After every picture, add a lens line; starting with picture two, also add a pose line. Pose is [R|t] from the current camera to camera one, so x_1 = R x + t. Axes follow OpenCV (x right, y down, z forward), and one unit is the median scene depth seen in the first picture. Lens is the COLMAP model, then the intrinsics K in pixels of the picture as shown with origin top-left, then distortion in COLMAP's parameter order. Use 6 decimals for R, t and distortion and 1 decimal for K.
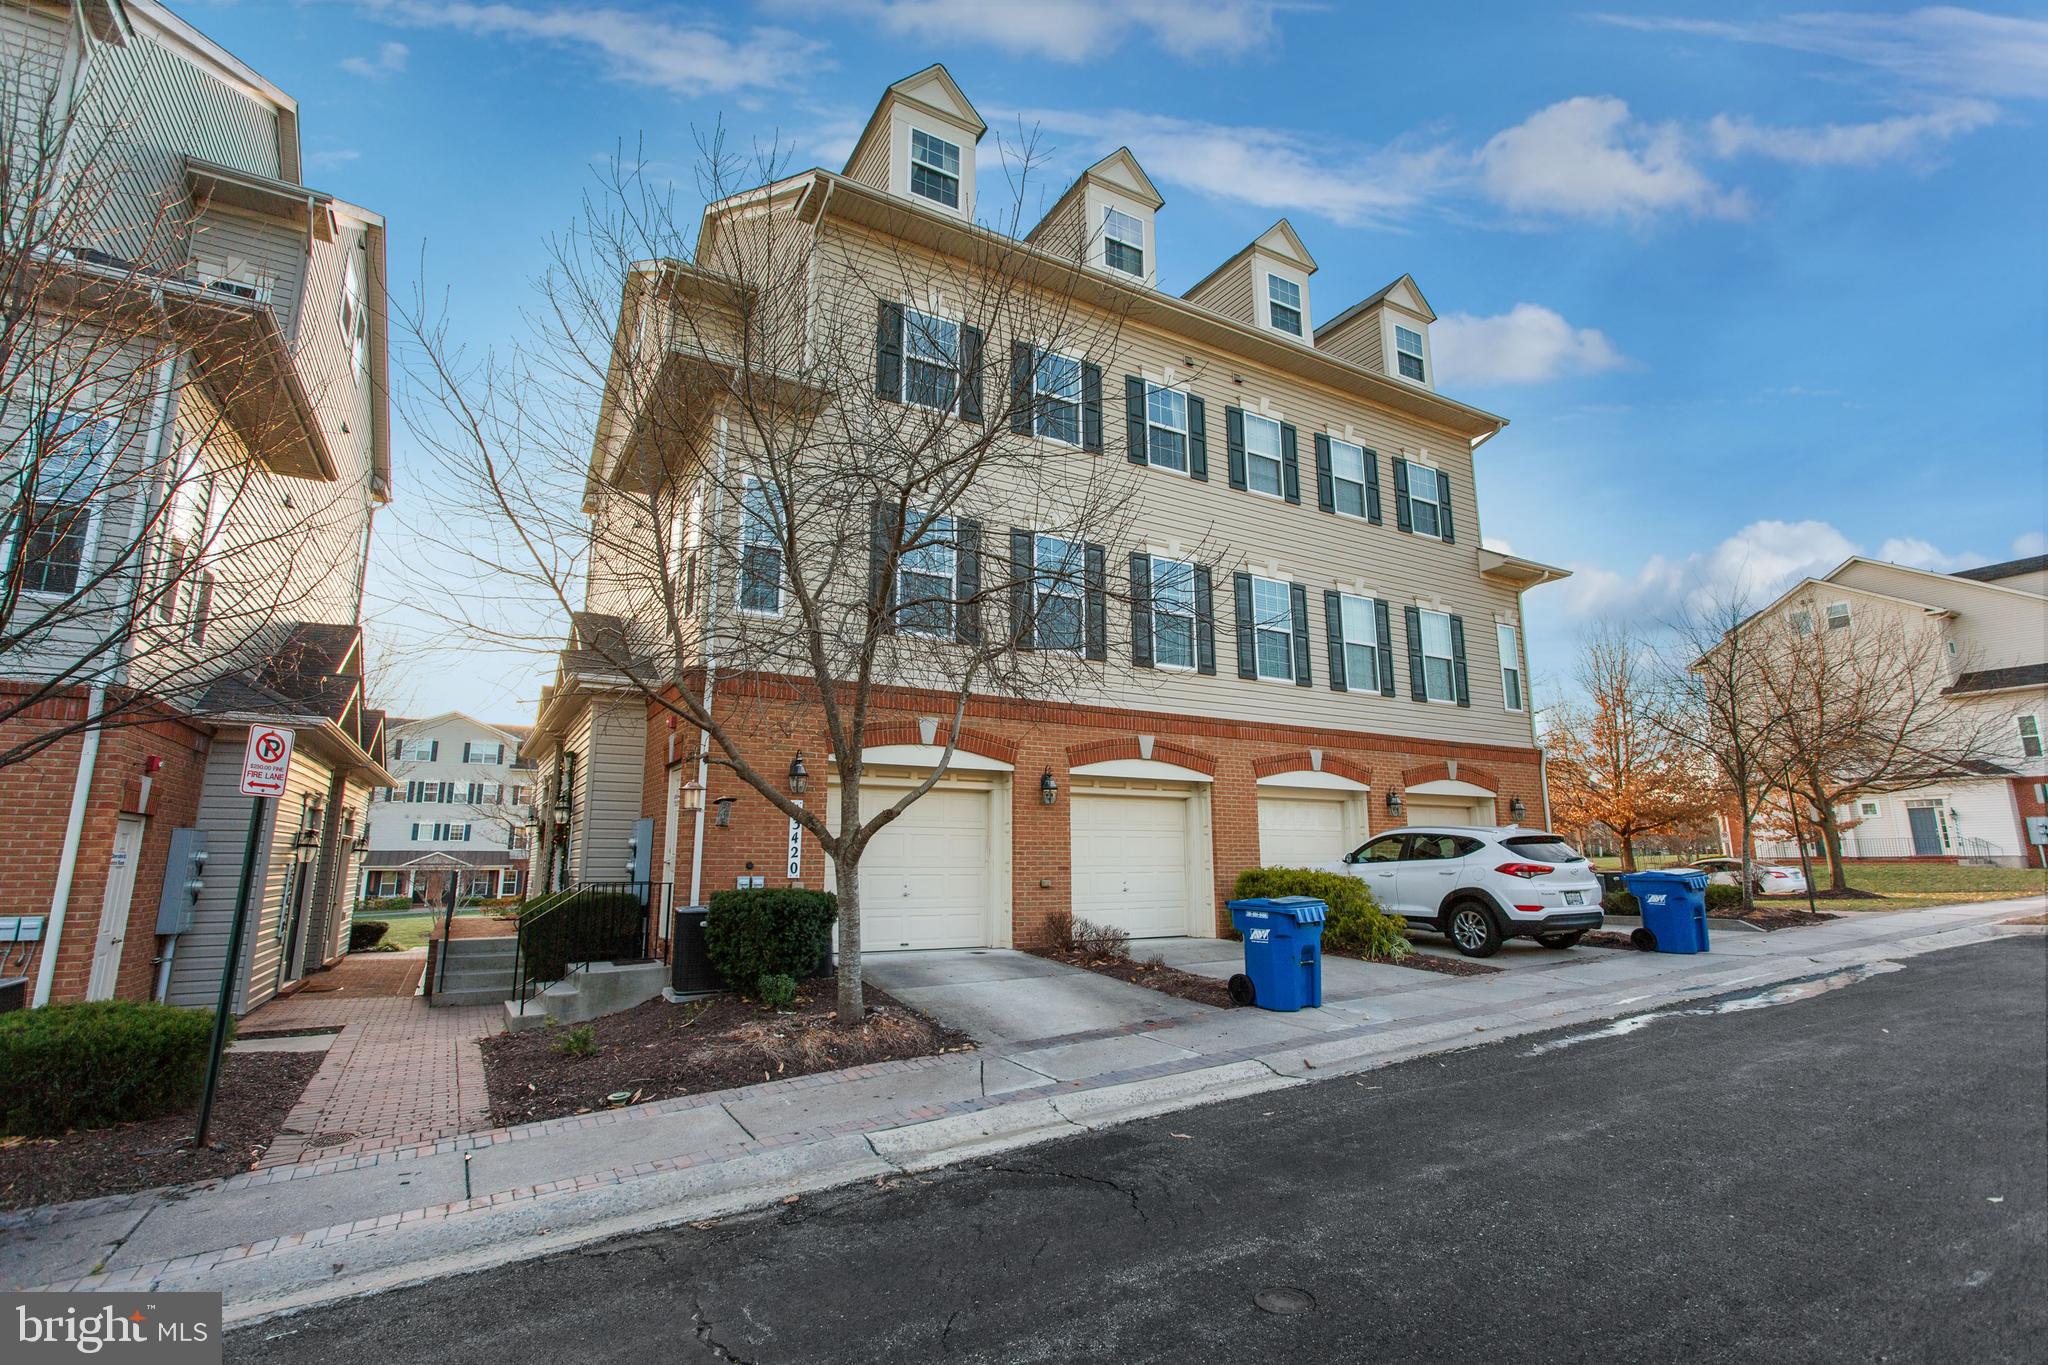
lens RADIAL K [[959.9, 0, 1032.7], [0, 959.9, 660.1], [0, 0, 1]] dist [0.002185, 0.000456]
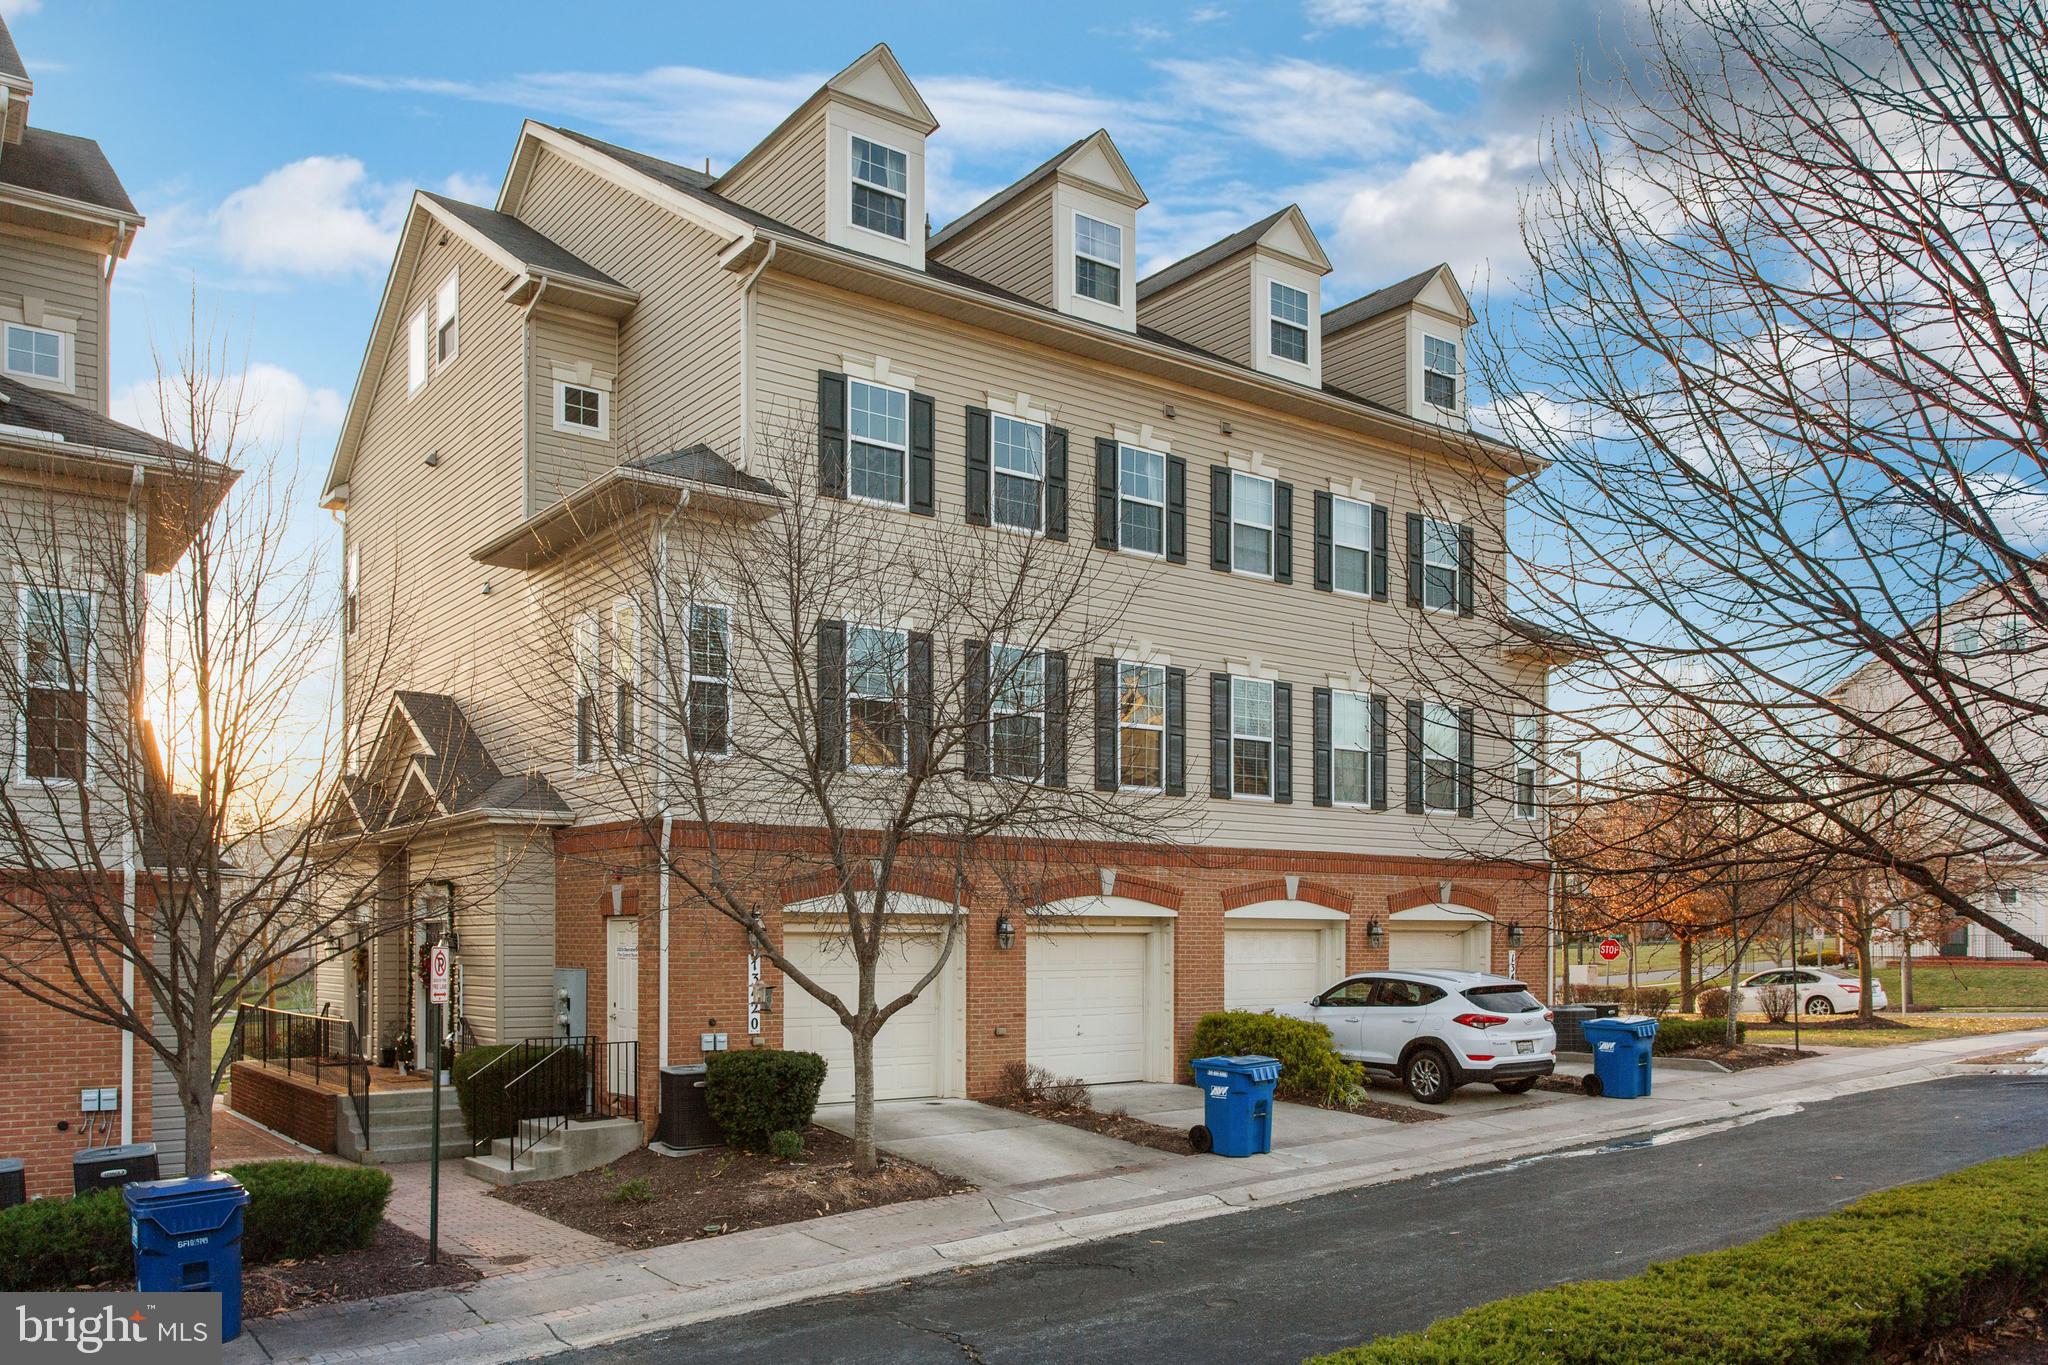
lens RADIAL K [[1601.9, 0, 1064.7], [0, 1601.9, 902.8], [0, 0, 1]] dist [0.009657, 0.000515]
pose [[0.992024, 0.006762, 0.125864, -0.119679], [-0.030473, 0.981804, 0.187436, -0.184058], [-0.122306, -0.189777, 0.974180, -0.505416]]
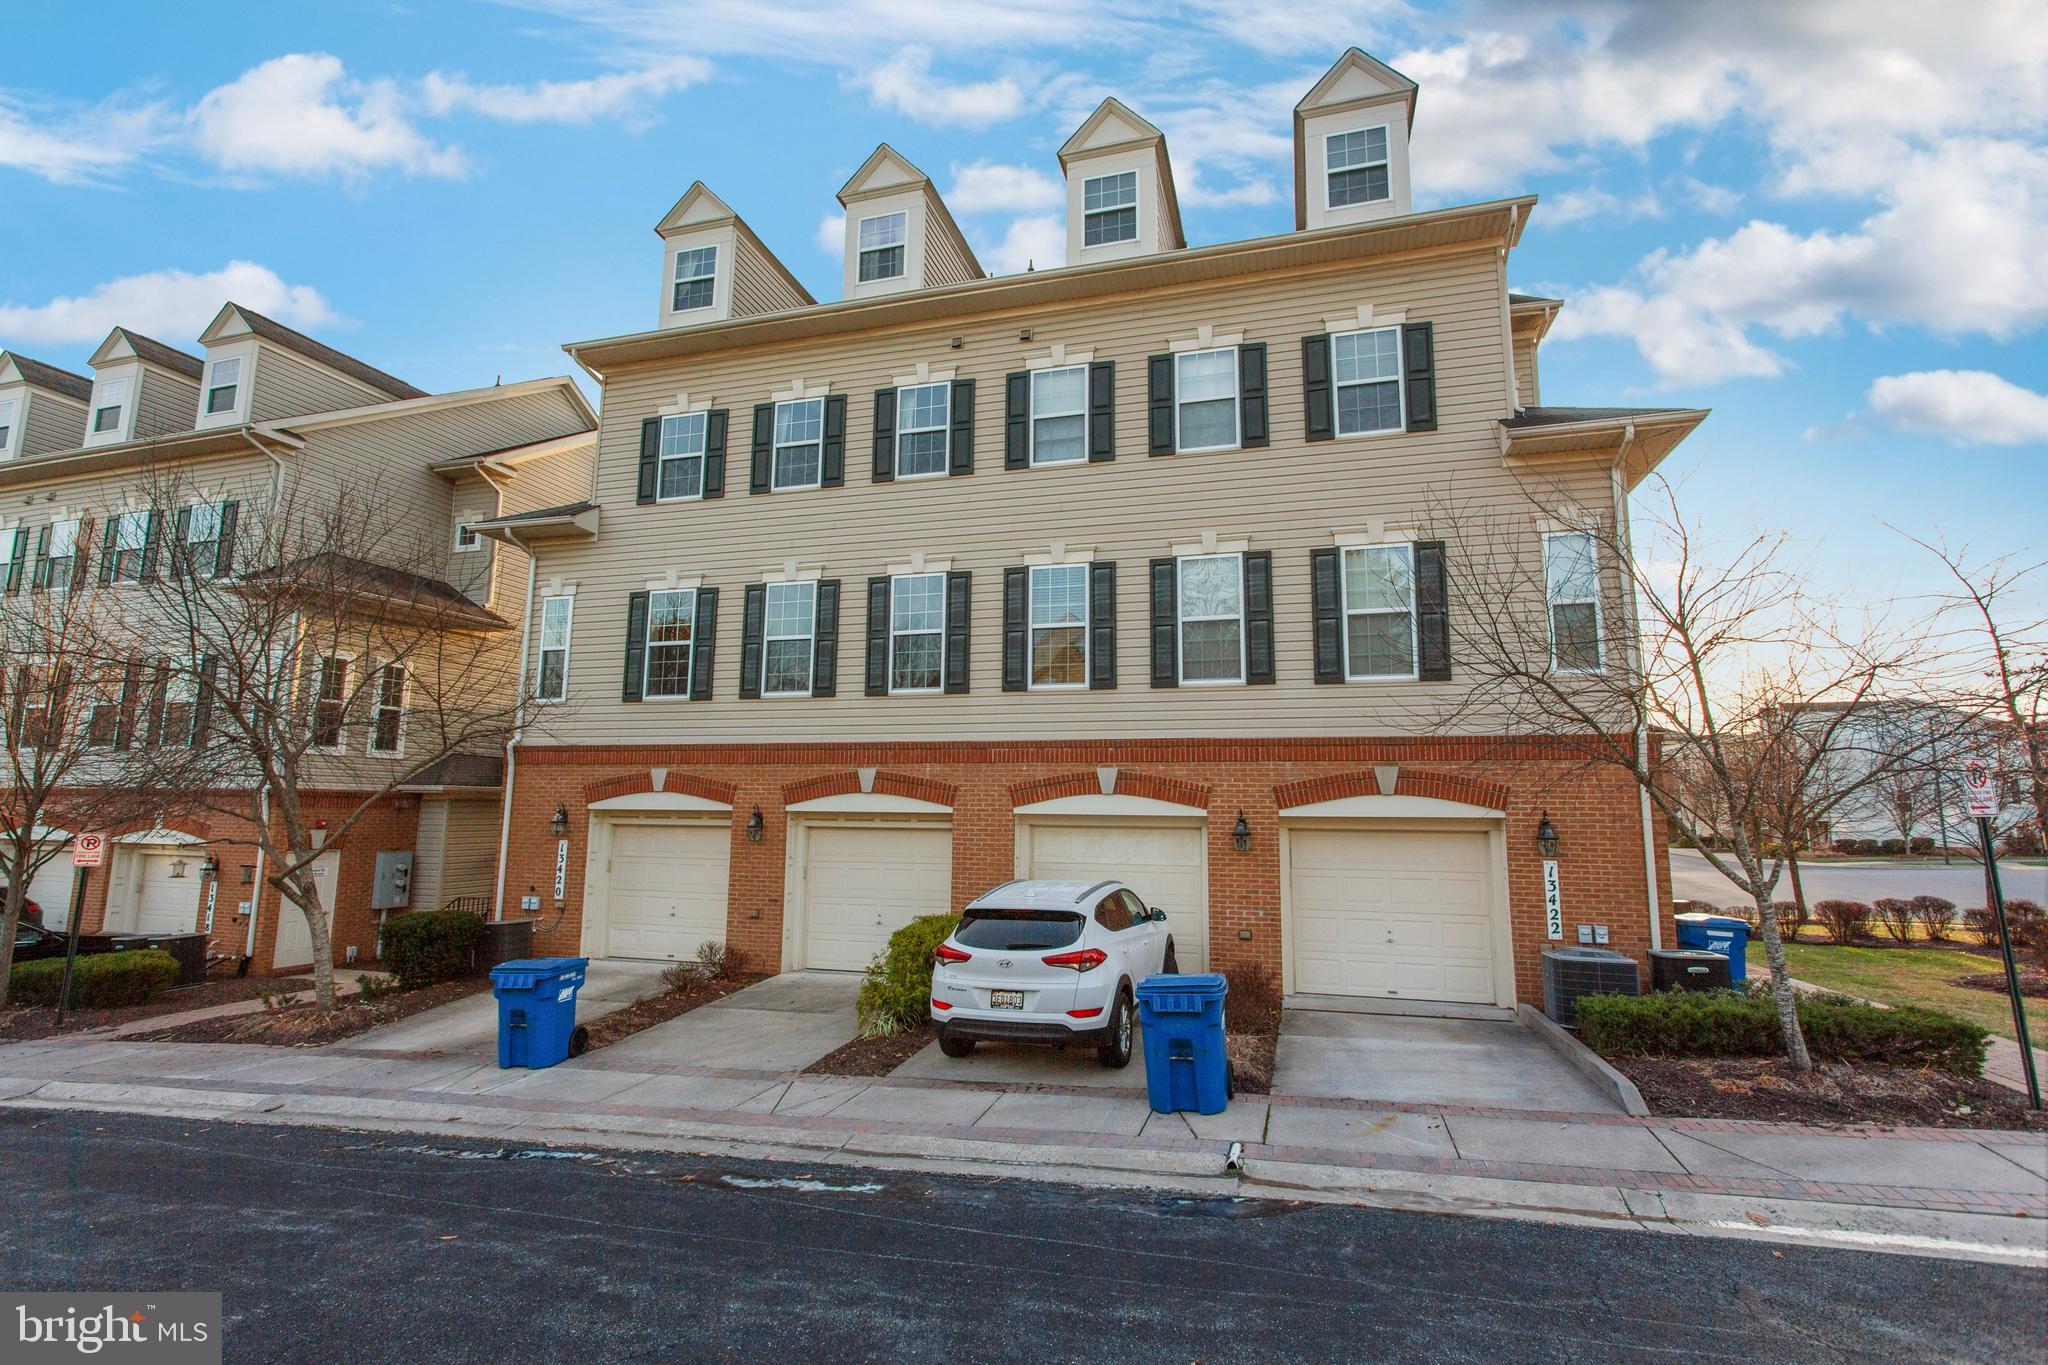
lens RADIAL K [[946.8, 0, 1028.4], [0, 946.8, 670.5], [0, 0, 1]] dist [0.003014, 0.000896]
pose [[0.691098, -0.101090, -0.715657, 0.989893], [0.139518, 0.990206, -0.005141, 0.008717], [0.709168, -0.096294, 0.698433, 0.483625]]
